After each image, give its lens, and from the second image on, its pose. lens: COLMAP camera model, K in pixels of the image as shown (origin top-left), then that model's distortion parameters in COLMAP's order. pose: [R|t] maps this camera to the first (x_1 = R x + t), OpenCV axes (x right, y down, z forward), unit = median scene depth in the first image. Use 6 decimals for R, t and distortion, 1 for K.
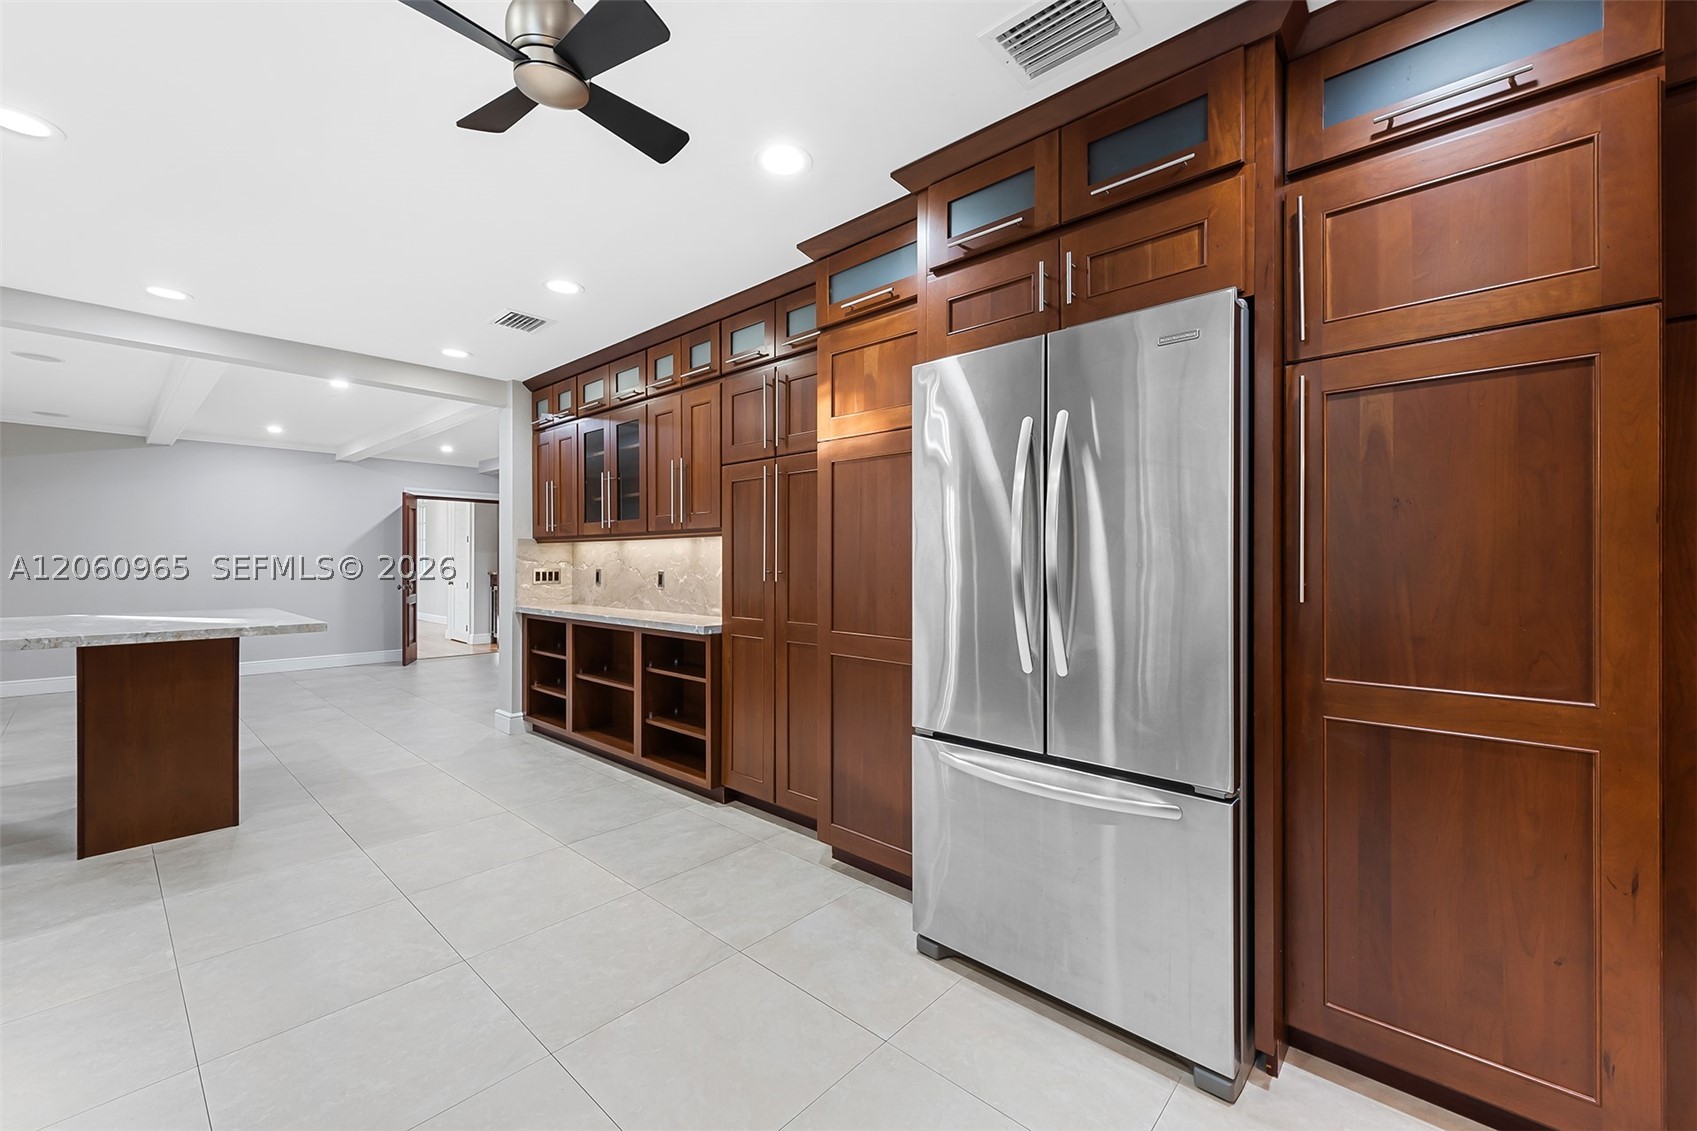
lens RADIAL K [[663.1, 0, 852.1], [0, 663.1, 561.0], [0, 0, 1]] dist [0.003507, -0.000729]
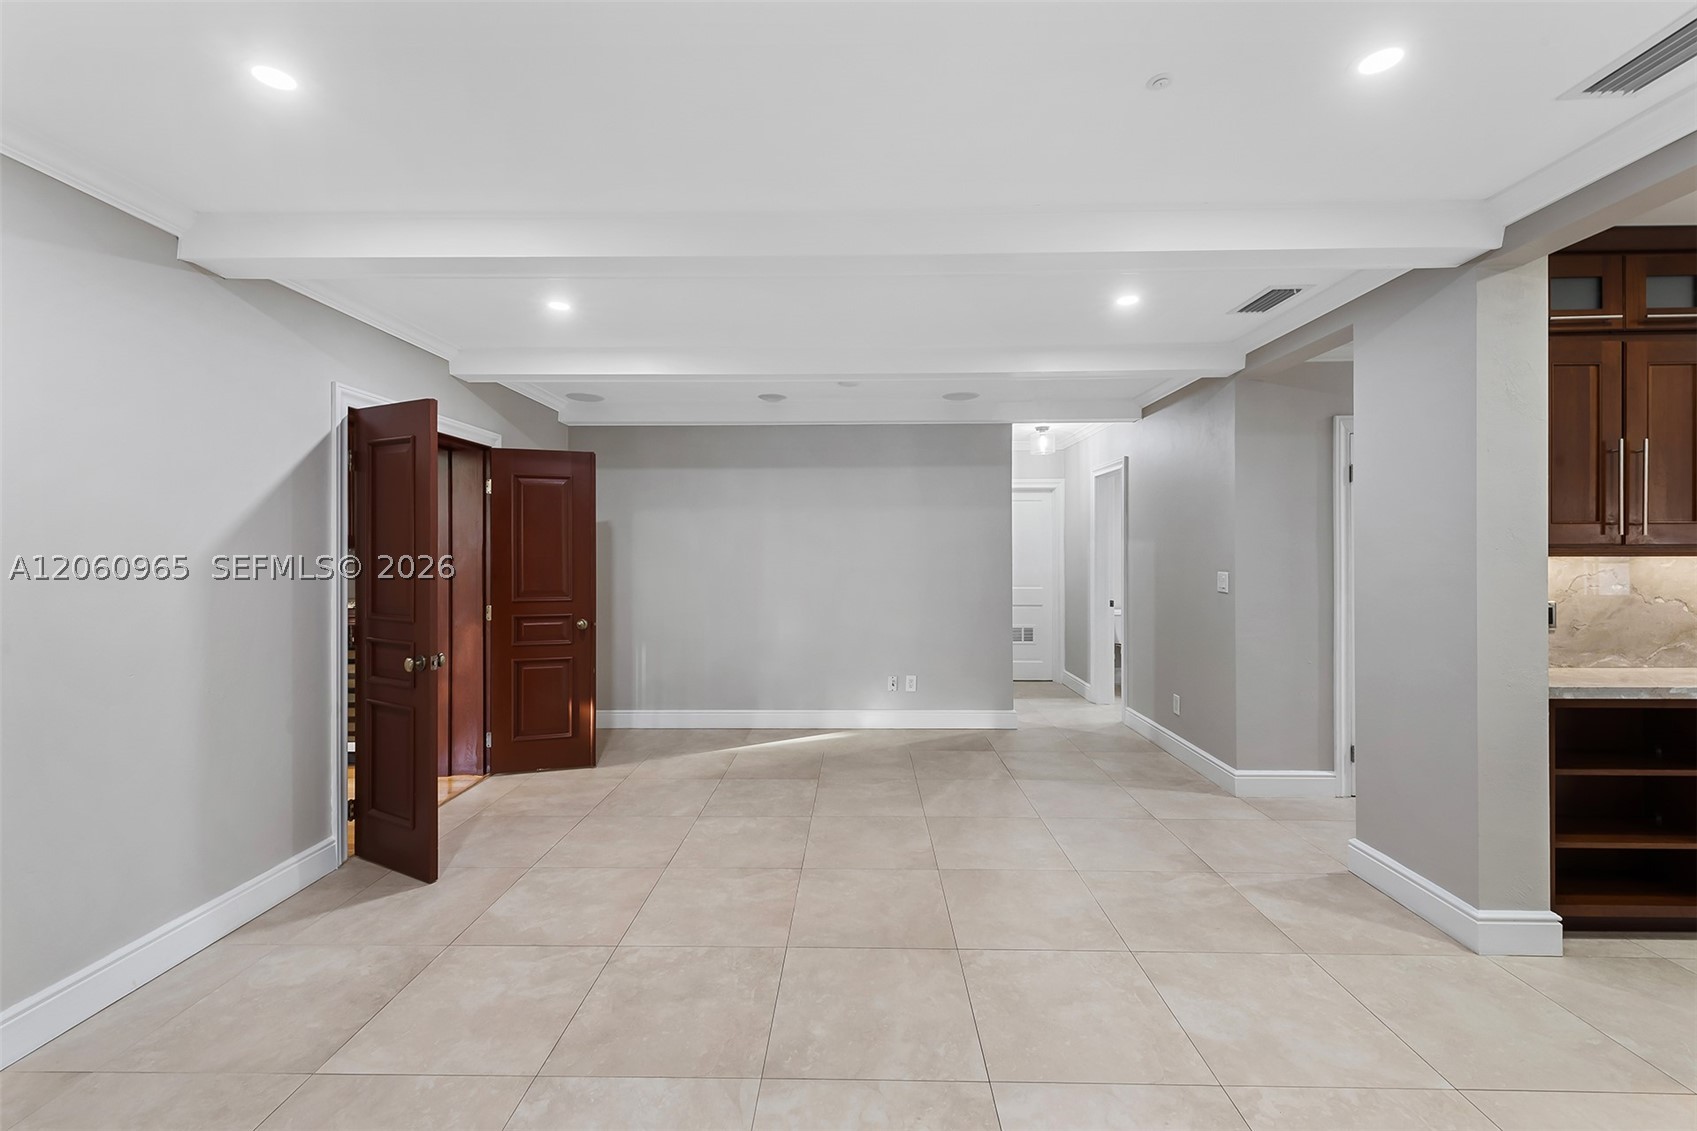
lens RADIAL K [[663.1, 0, 852.5], [0, 663.1, 554.5], [0, 0, 1]] dist [0.003507, -0.000729]
pose [[0.759948, -0.003006, 0.649977, -1.257846], [0.002341, 0.999995, 0.001887, -0.033718], [-0.649980, 0.000088, 0.759951, 0.980097]]
